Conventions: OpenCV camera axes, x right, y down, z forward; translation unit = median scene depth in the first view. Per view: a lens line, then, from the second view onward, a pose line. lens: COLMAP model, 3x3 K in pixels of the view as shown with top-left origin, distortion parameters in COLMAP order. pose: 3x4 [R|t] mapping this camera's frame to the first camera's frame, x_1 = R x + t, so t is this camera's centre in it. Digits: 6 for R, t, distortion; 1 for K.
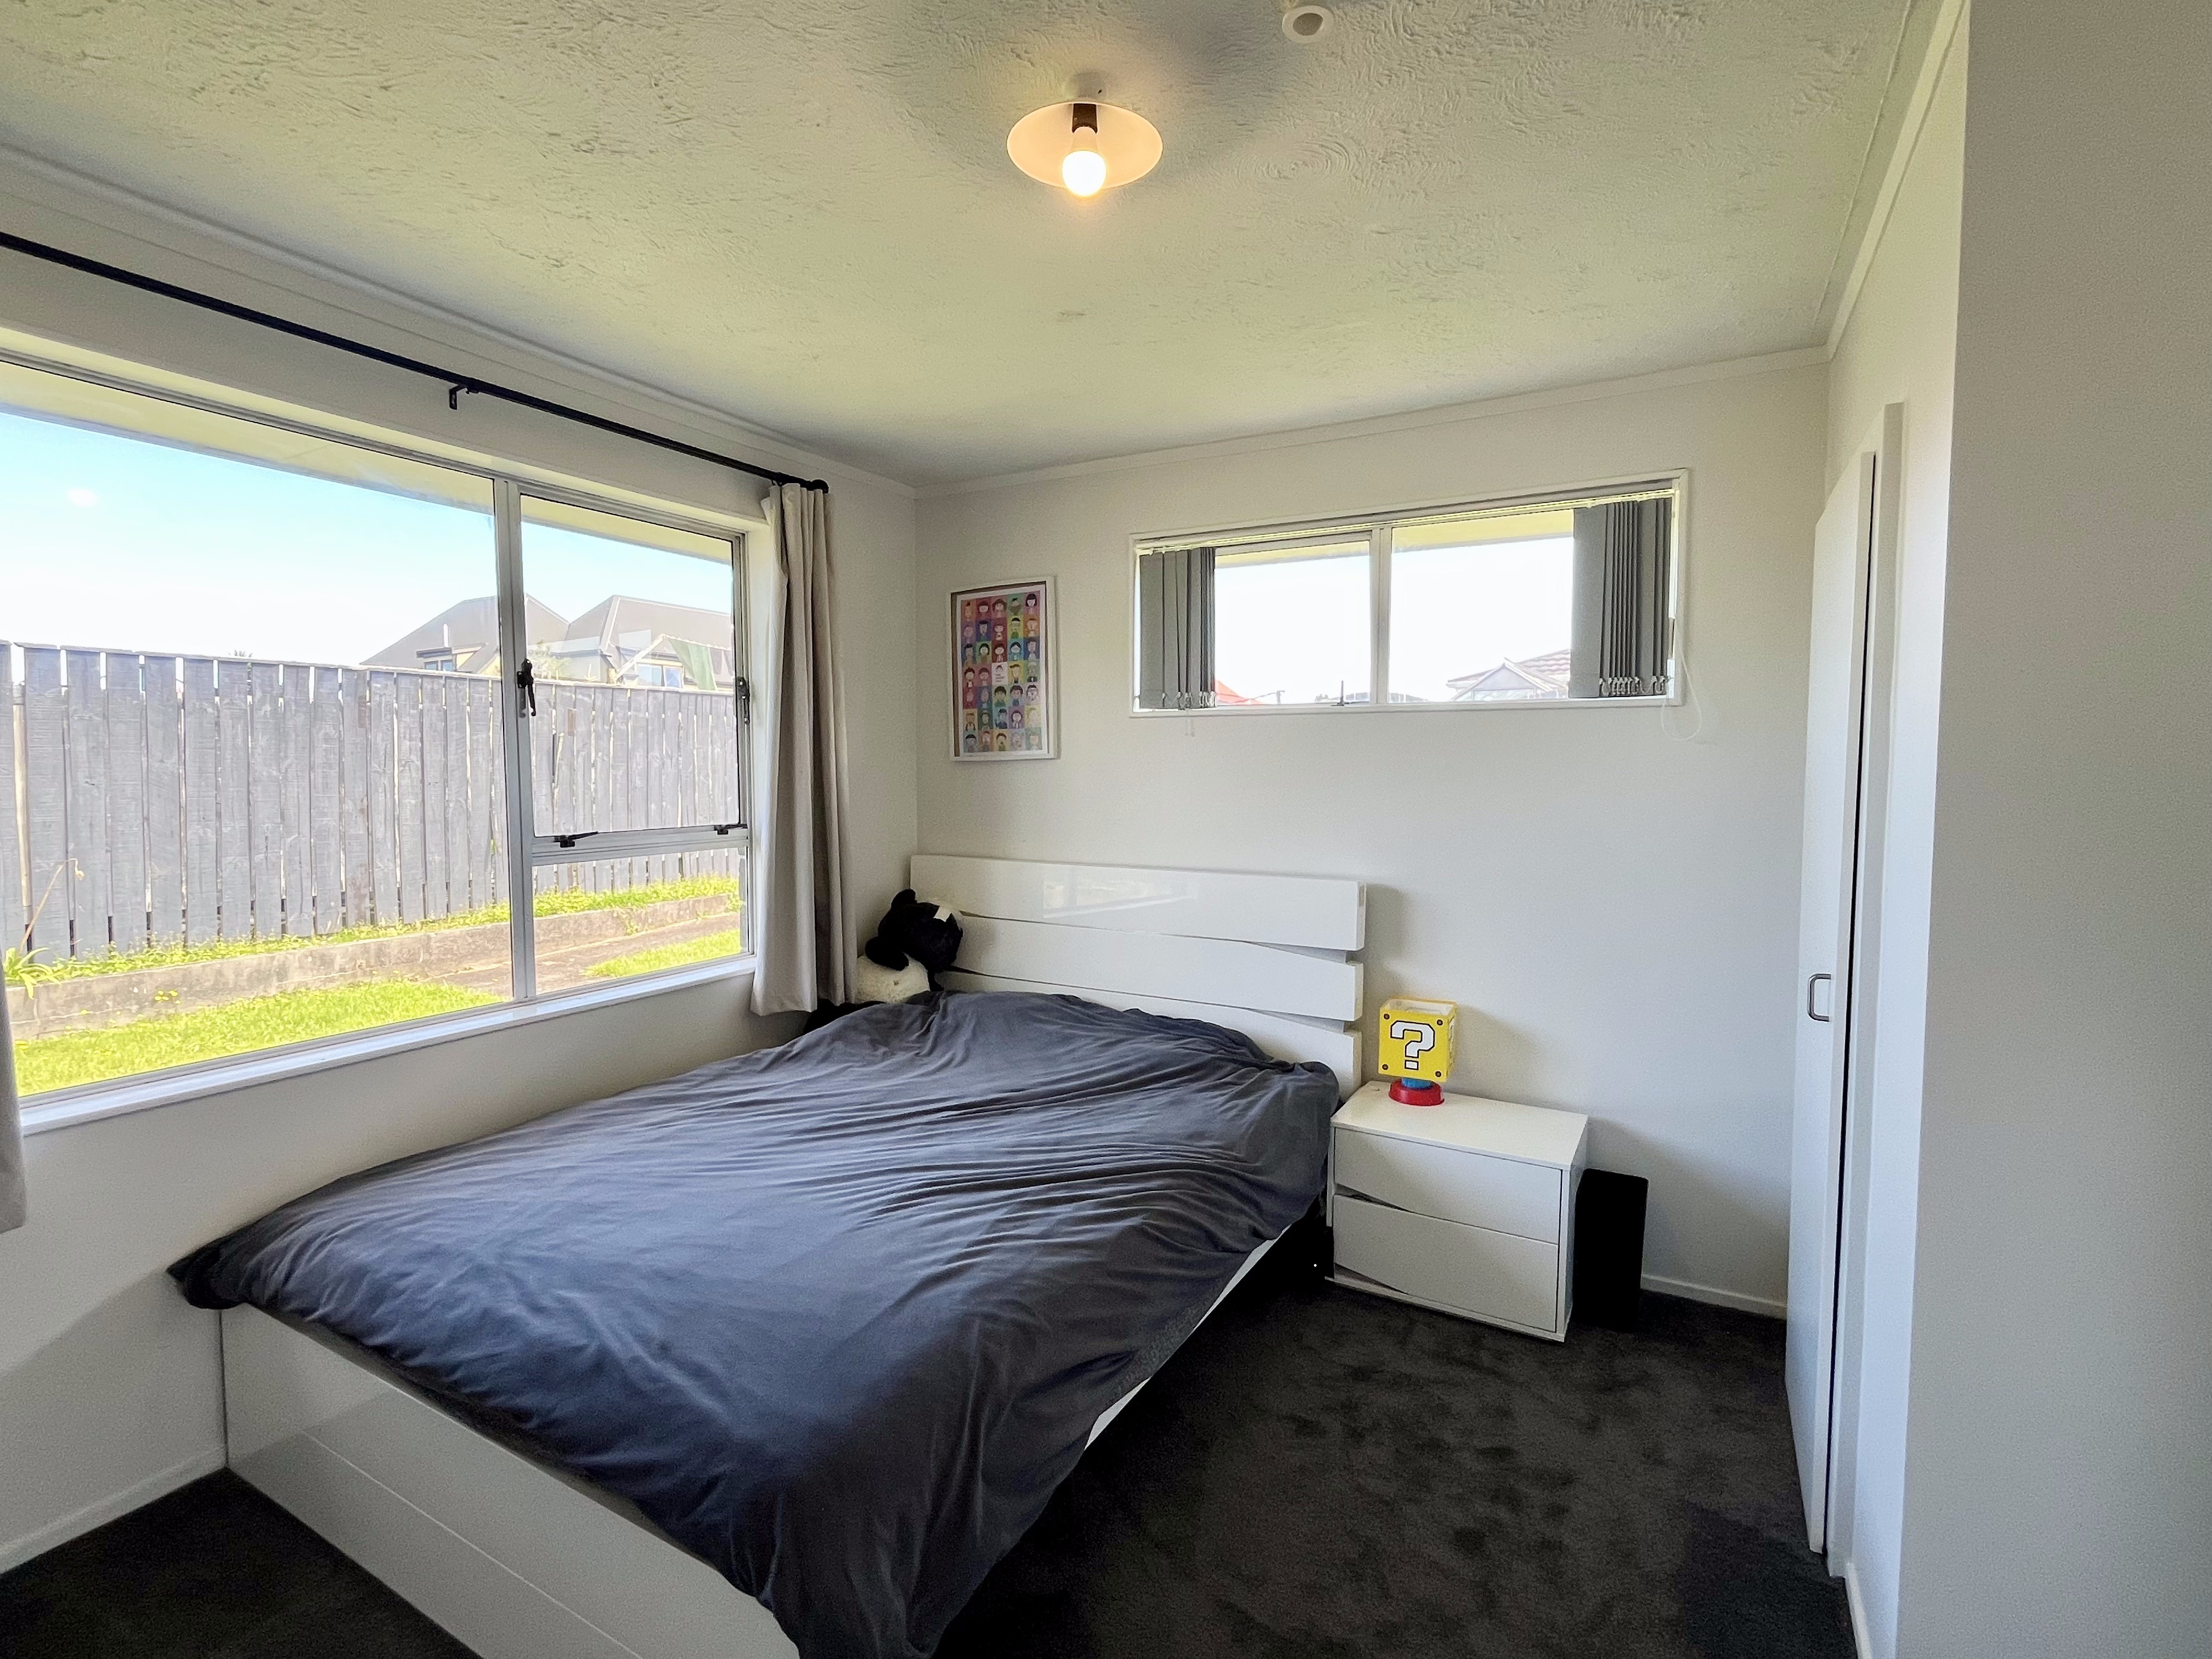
lens RADIAL K [[1044.0, 0, 1102.0], [0, 1044.0, 824.8], [0, 0, 1]] dist [-0.004268, 0.001537]
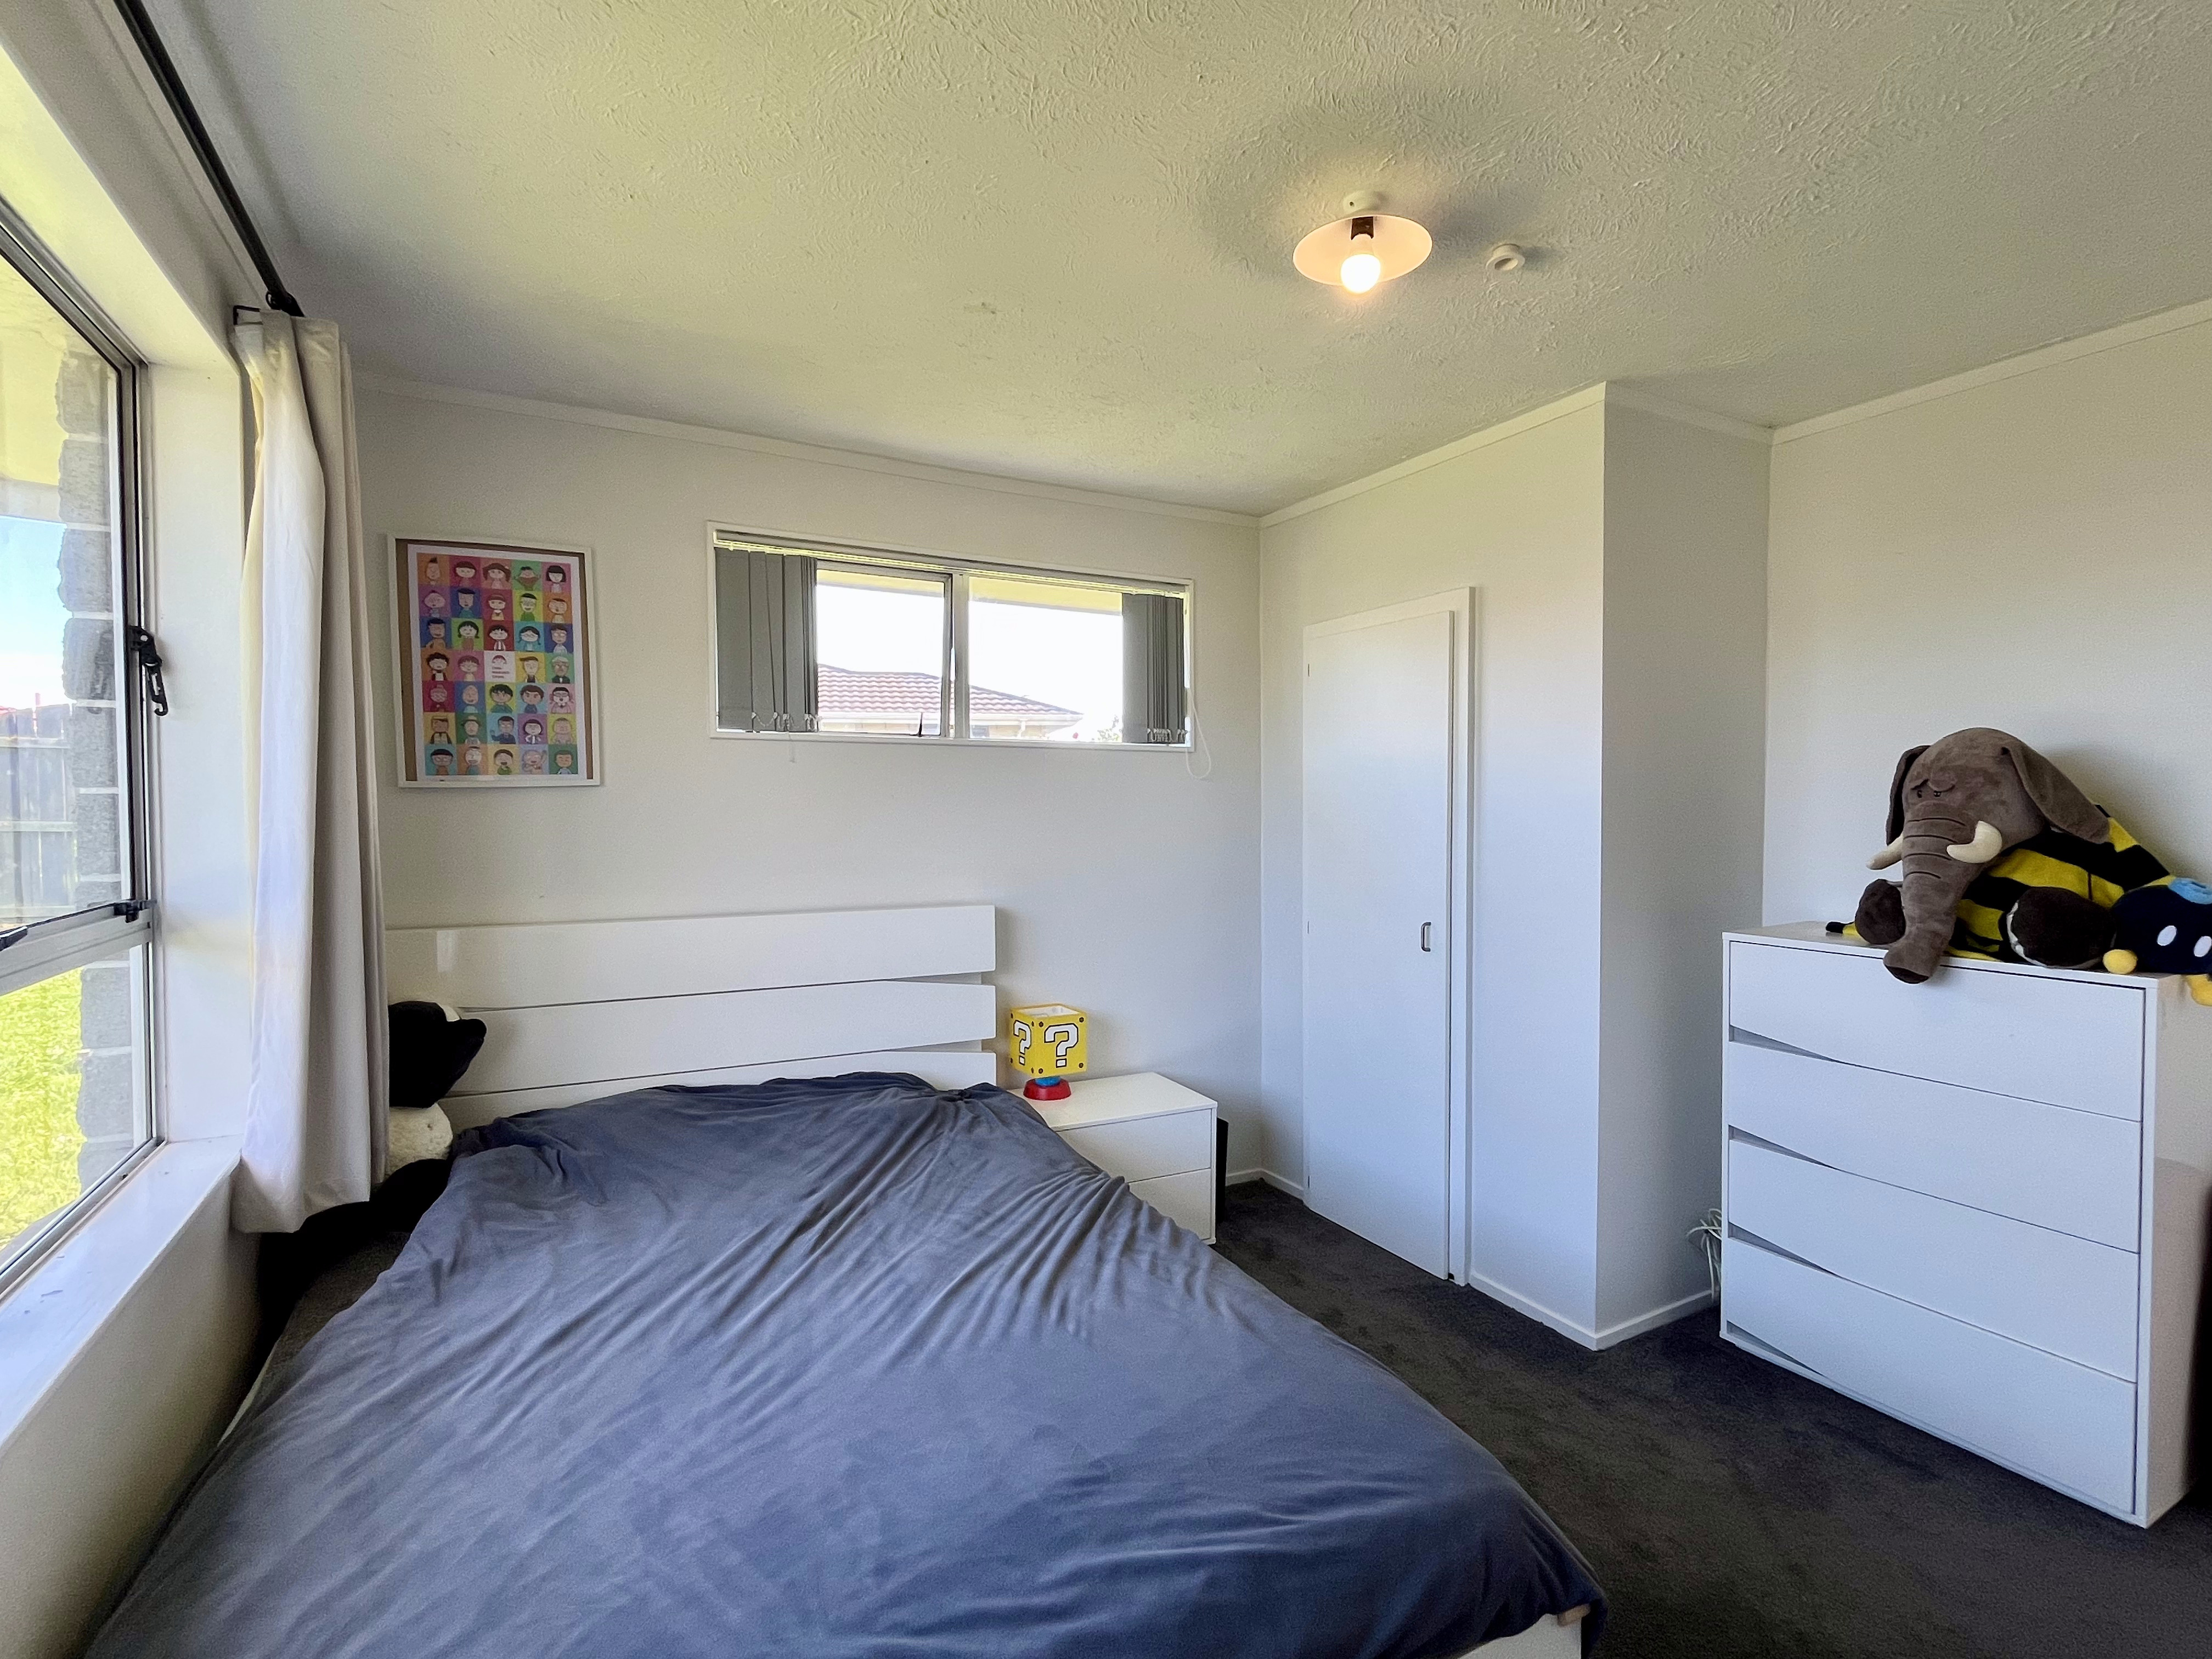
lens RADIAL K [[1044.0, 0, 1098.1], [0, 1044.0, 828.0], [0, 0, 1]] dist [-0.004268, 0.001537]
pose [[0.540226, -0.019888, 0.841285, -0.507859], [0.048755, 0.998781, -0.007696, -0.009094], [-0.840107, 0.045175, 0.540537, 0.287893]]
